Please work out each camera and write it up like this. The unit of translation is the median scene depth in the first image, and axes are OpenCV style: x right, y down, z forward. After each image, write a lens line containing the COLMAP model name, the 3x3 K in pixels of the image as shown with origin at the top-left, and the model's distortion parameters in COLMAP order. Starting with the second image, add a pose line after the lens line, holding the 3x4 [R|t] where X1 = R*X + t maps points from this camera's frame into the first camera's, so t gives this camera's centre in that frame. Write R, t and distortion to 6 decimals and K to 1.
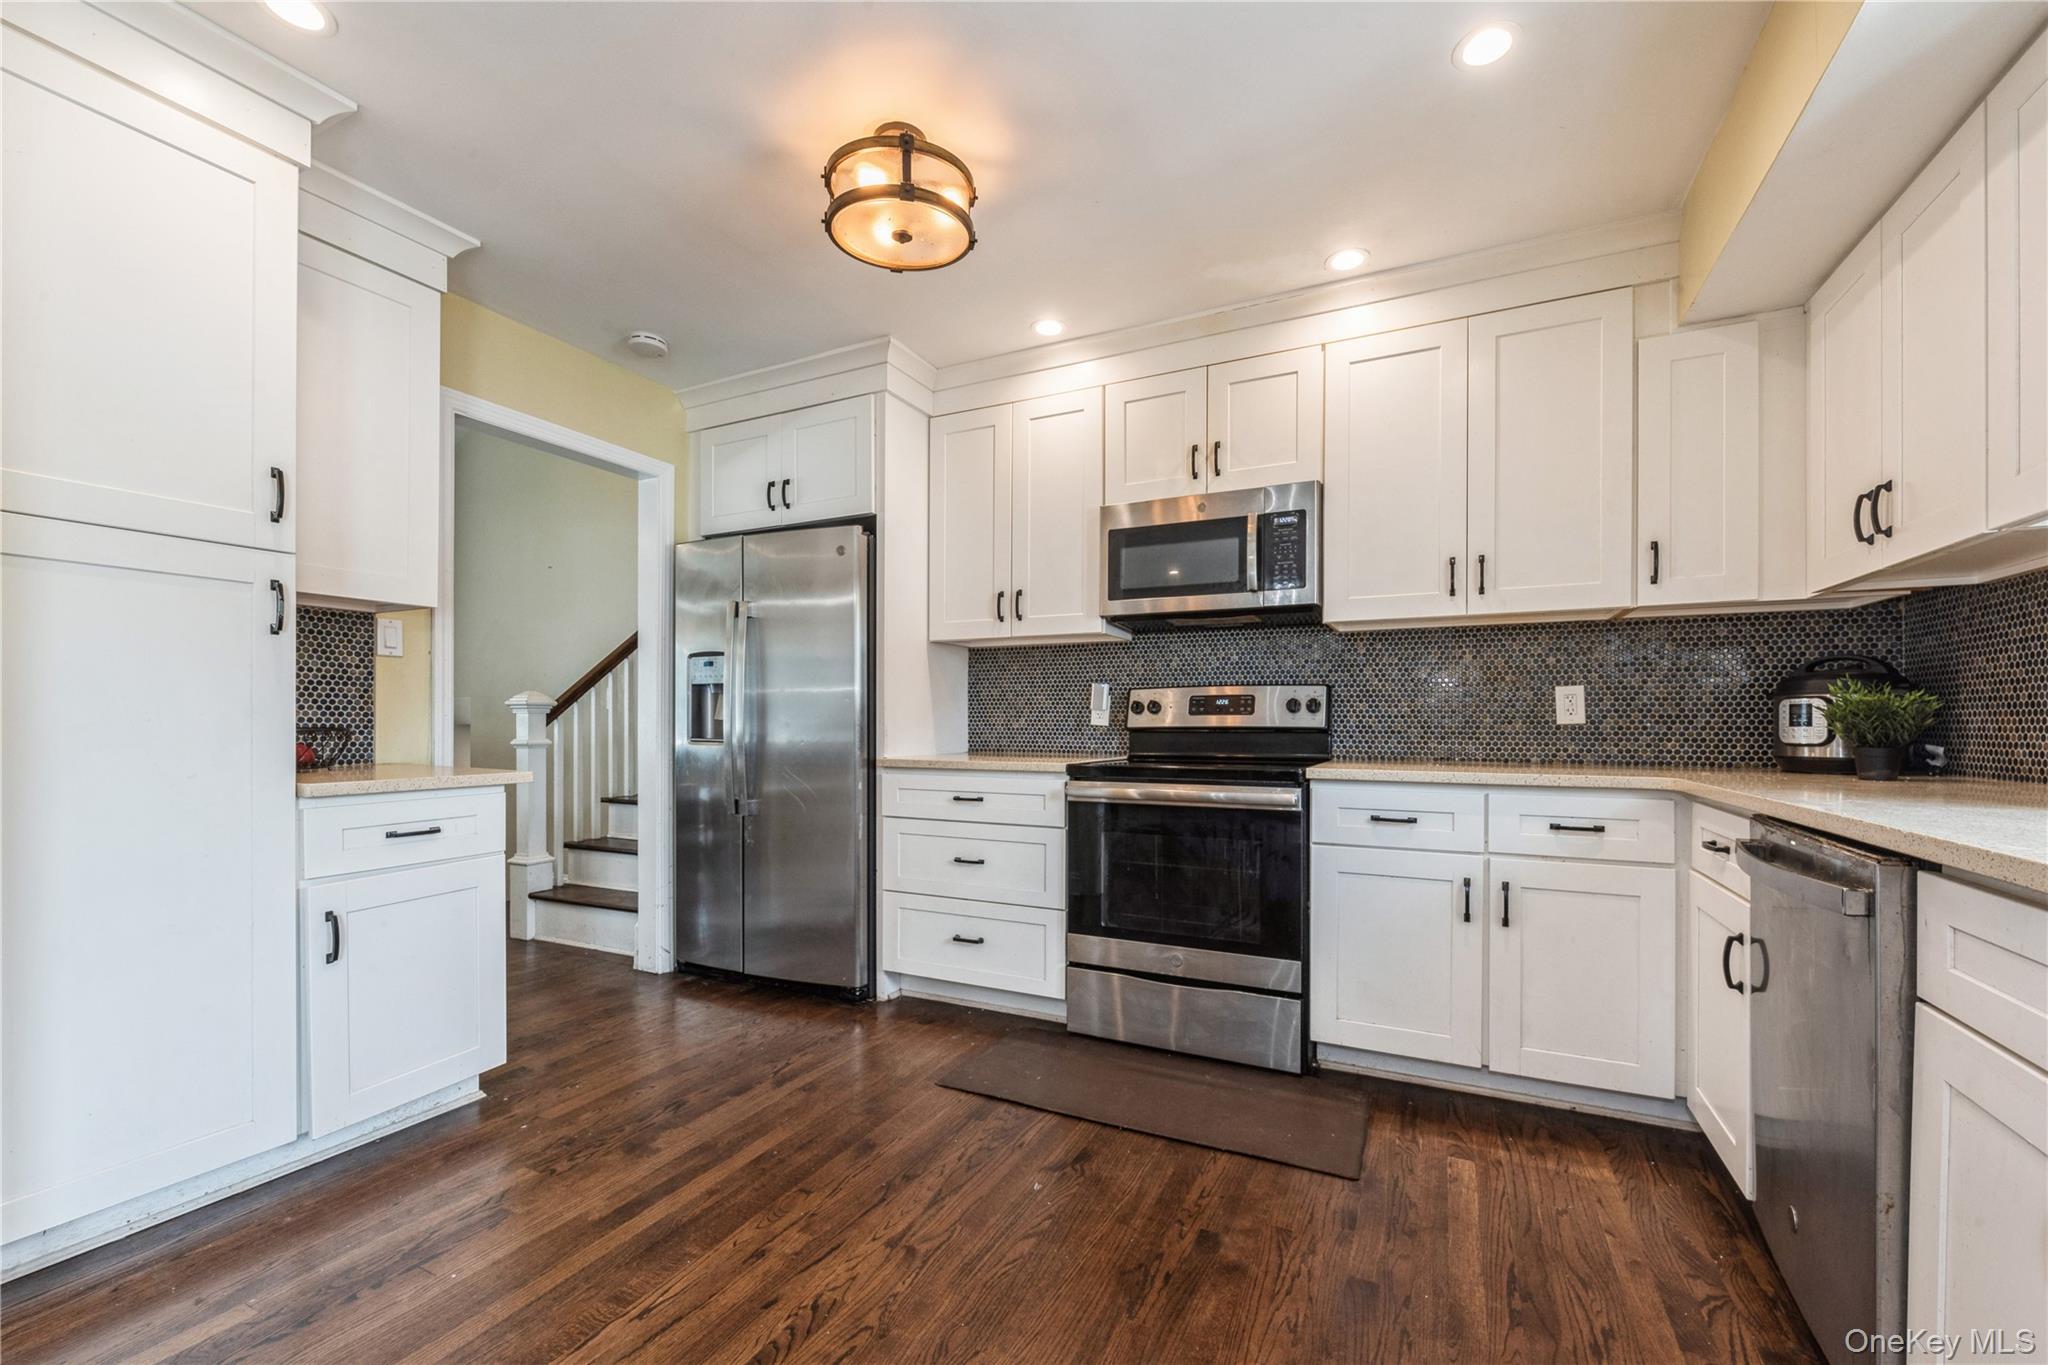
lens RADIAL K [[815.5, 0, 1037.9], [0, 815.5, 727.0], [0, 0, 1]] dist [-0.002386, -0.000837]
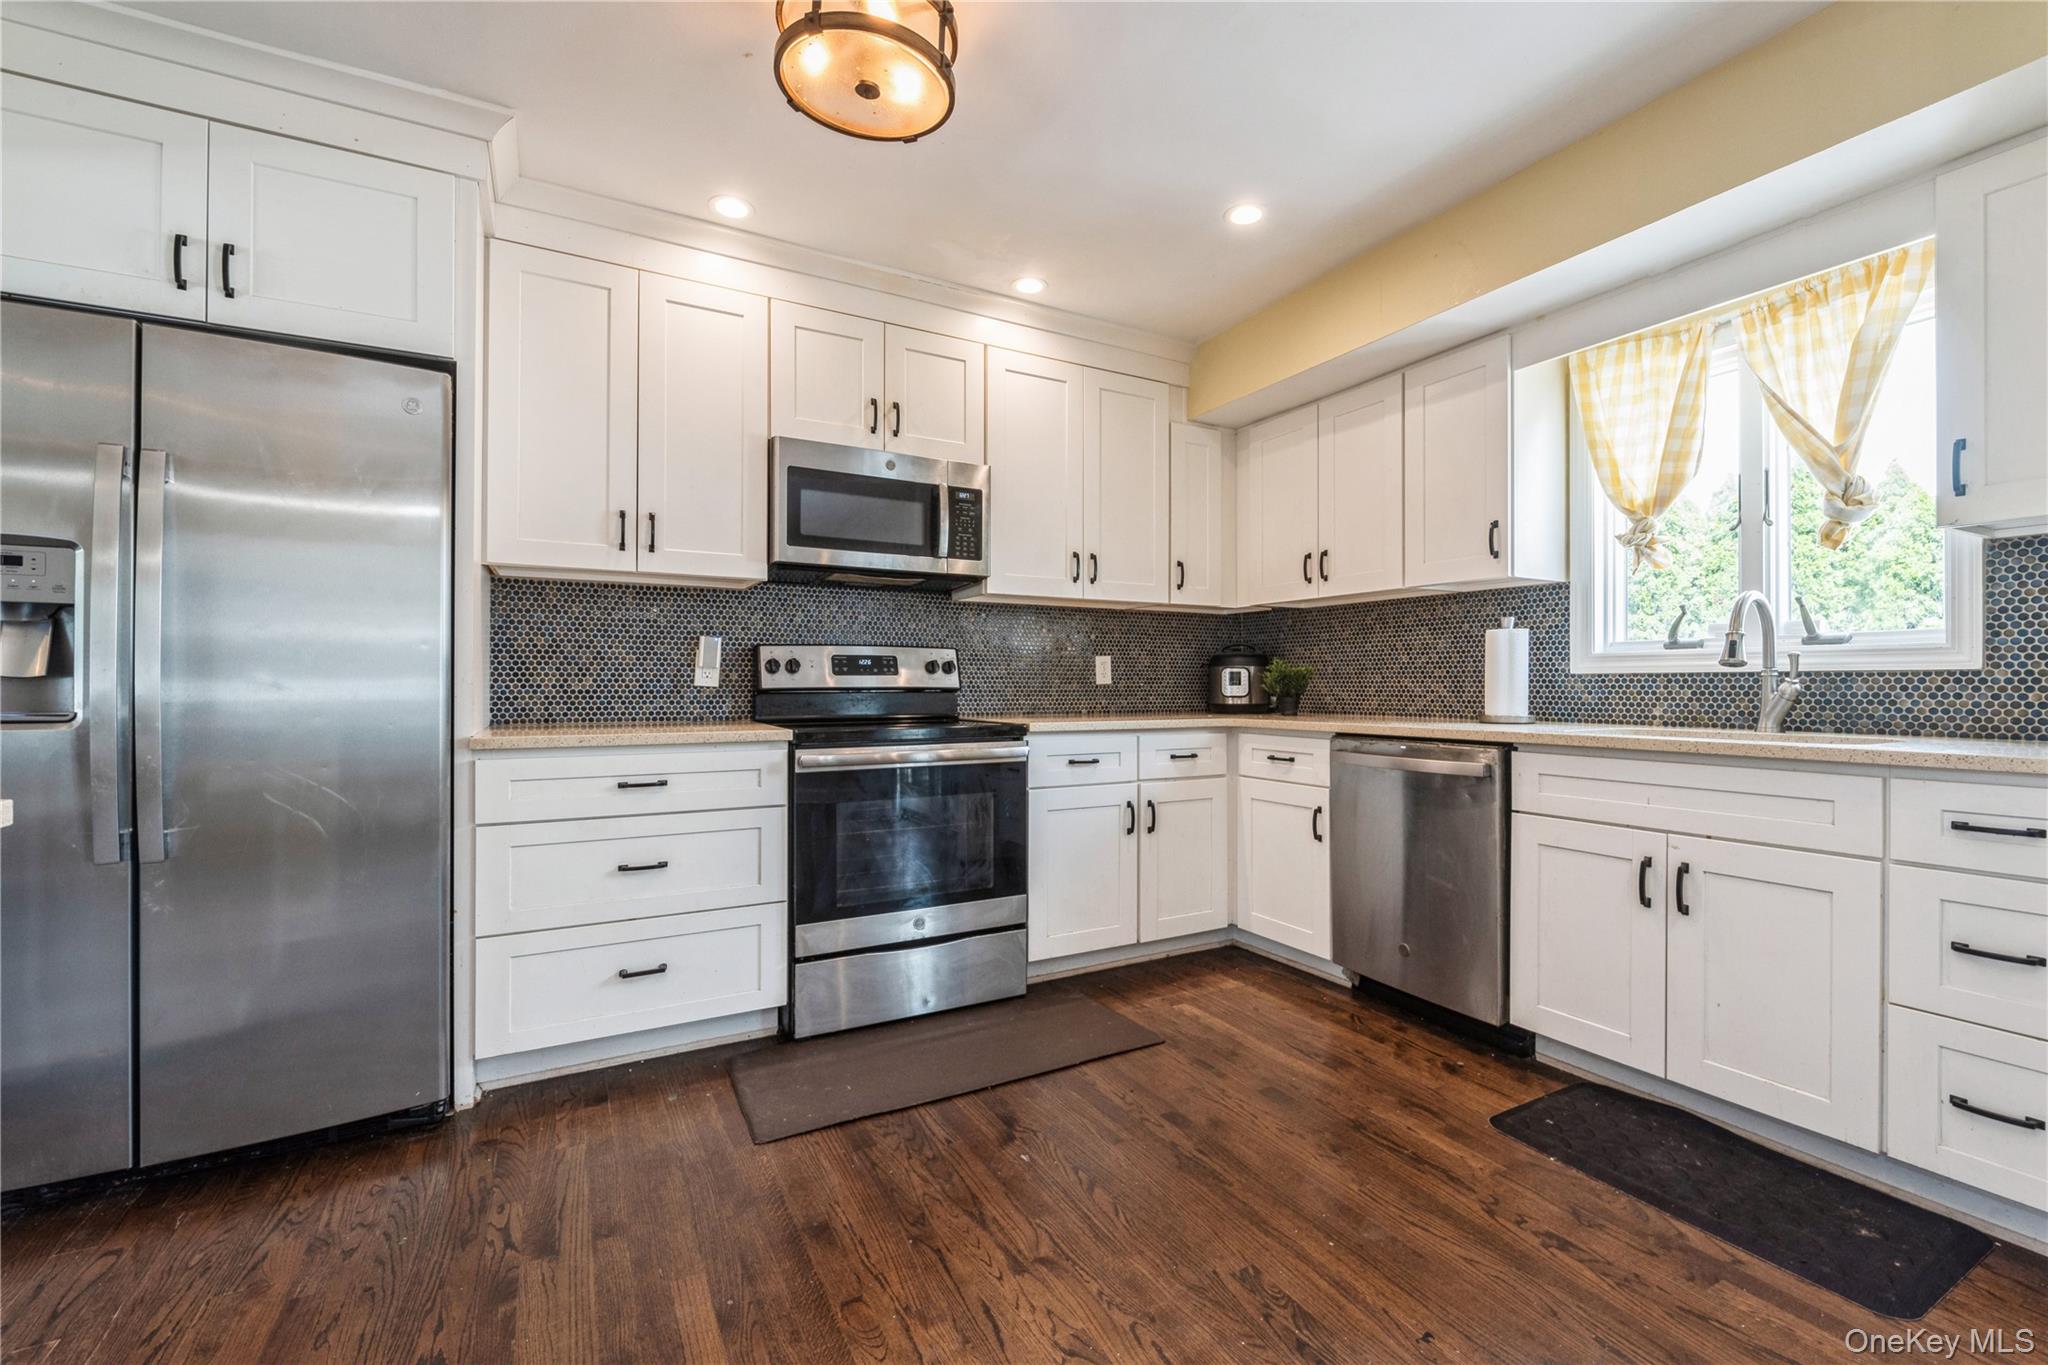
lens RADIAL K [[850.3, 0, 1037.8], [0, 850.3, 682.9], [0, 0, 1]] dist [-0.000784, -0.001371]
pose [[0.578849, -0.000150, 0.815434, -0.558964], [0.003696, 0.999990, -0.002439, -0.002474], [-0.815426, 0.004426, 0.578844, 0.268126]]
